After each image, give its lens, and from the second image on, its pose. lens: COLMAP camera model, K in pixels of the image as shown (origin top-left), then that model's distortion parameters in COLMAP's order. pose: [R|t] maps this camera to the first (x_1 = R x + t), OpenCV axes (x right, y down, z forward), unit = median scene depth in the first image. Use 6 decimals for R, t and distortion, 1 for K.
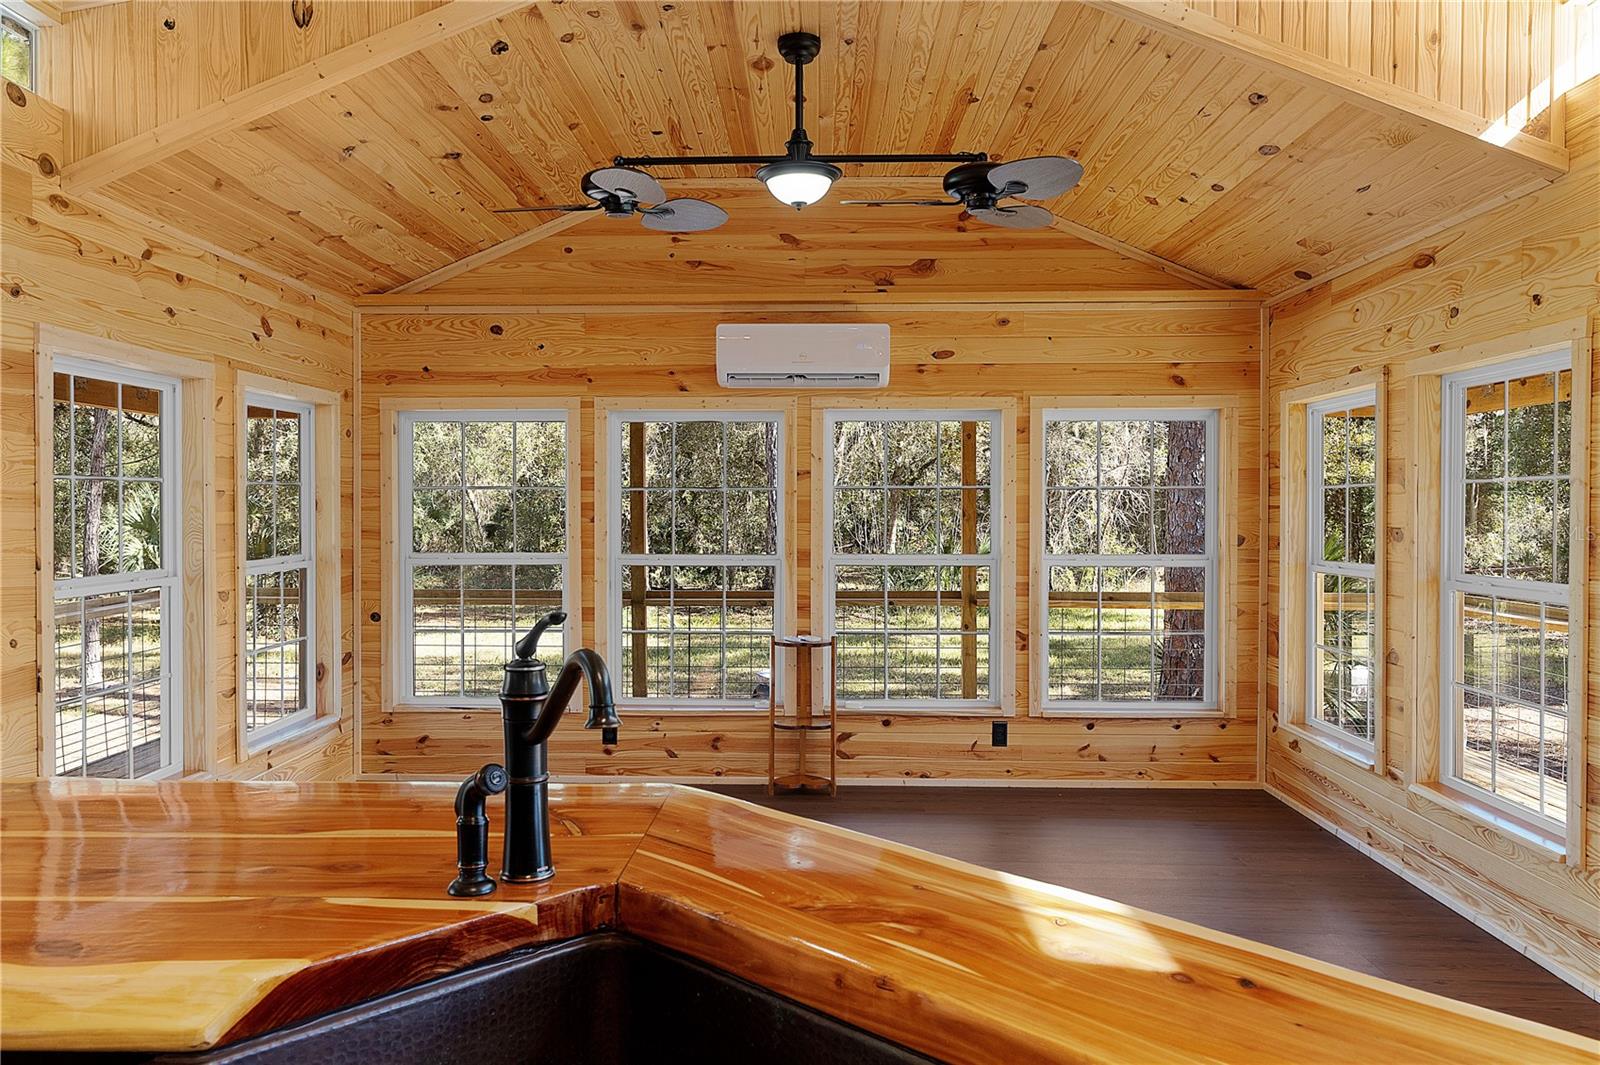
lens RADIAL K [[1165.5, 0, 779.8], [0, 1165.5, 521.1], [0, 0, 1]] dist [-0.001198, 0.002667]
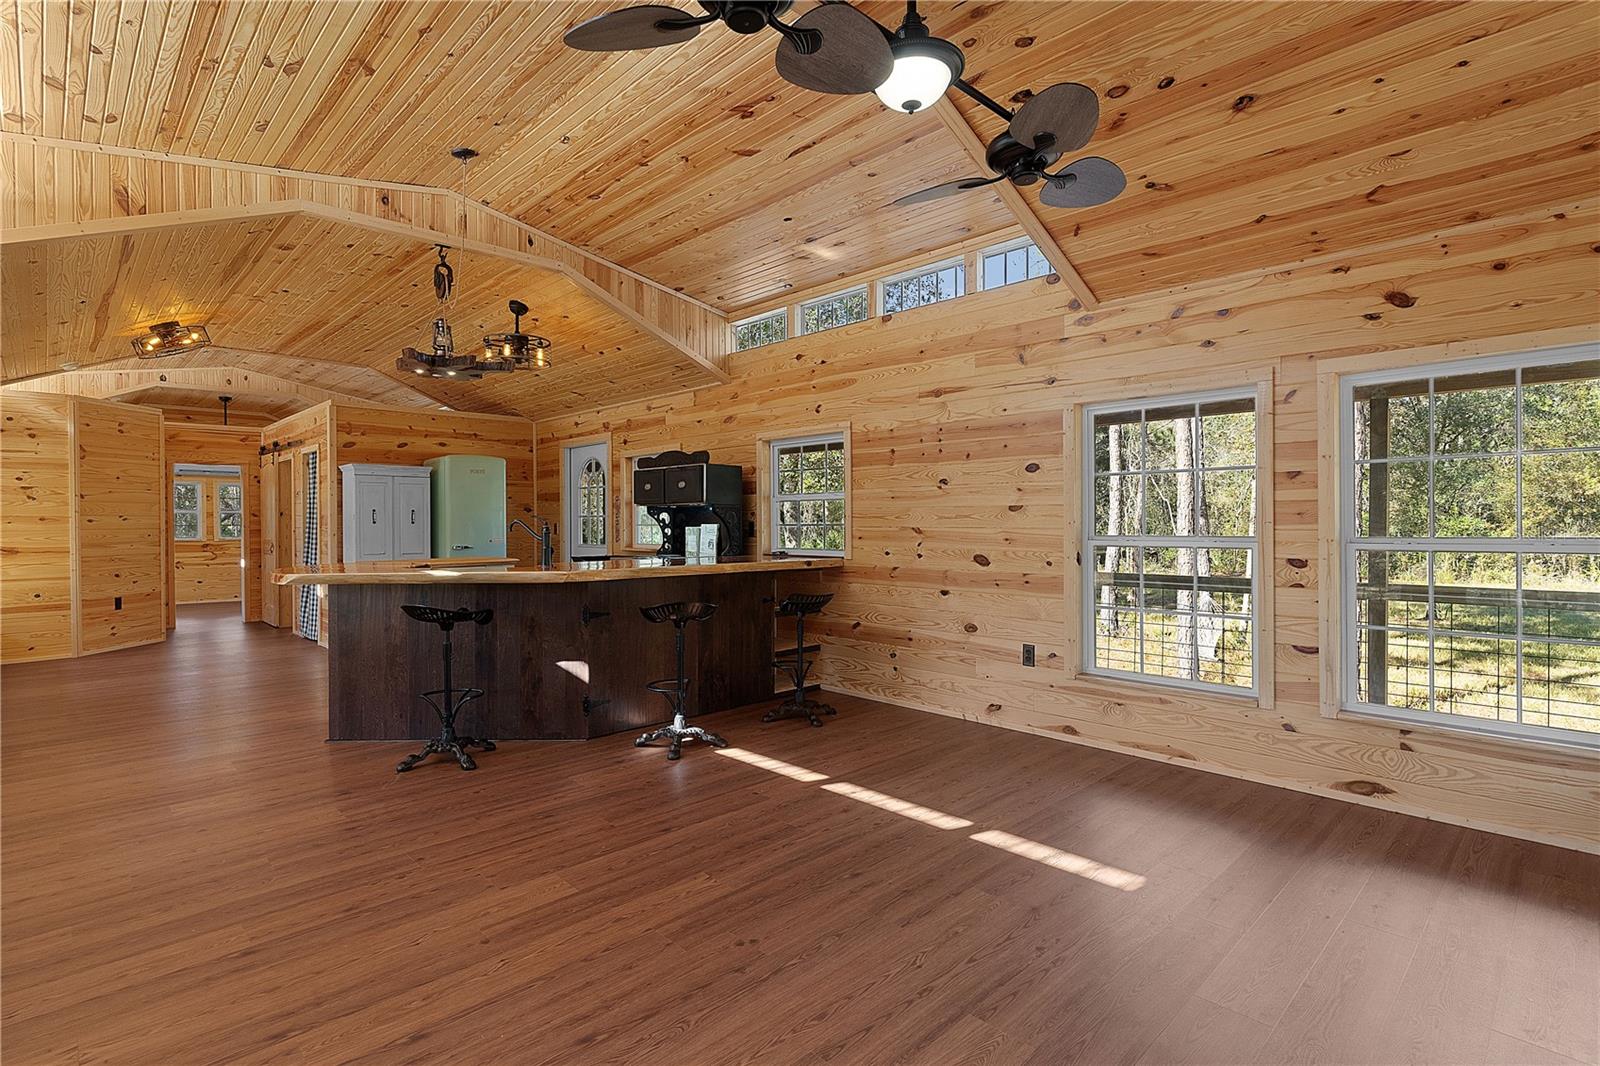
lens RADIAL K [[770.3, 0, 784.9], [0, 770.3, 527.9], [0, 0, 1]] dist [0.002180, -0.001101]
pose [[-0.698685, 0.009535, -0.715366, 0.335775], [-0.003916, 0.999845, 0.017152, 0.014965], [0.715419, 0.014785, -0.698539, 0.932856]]
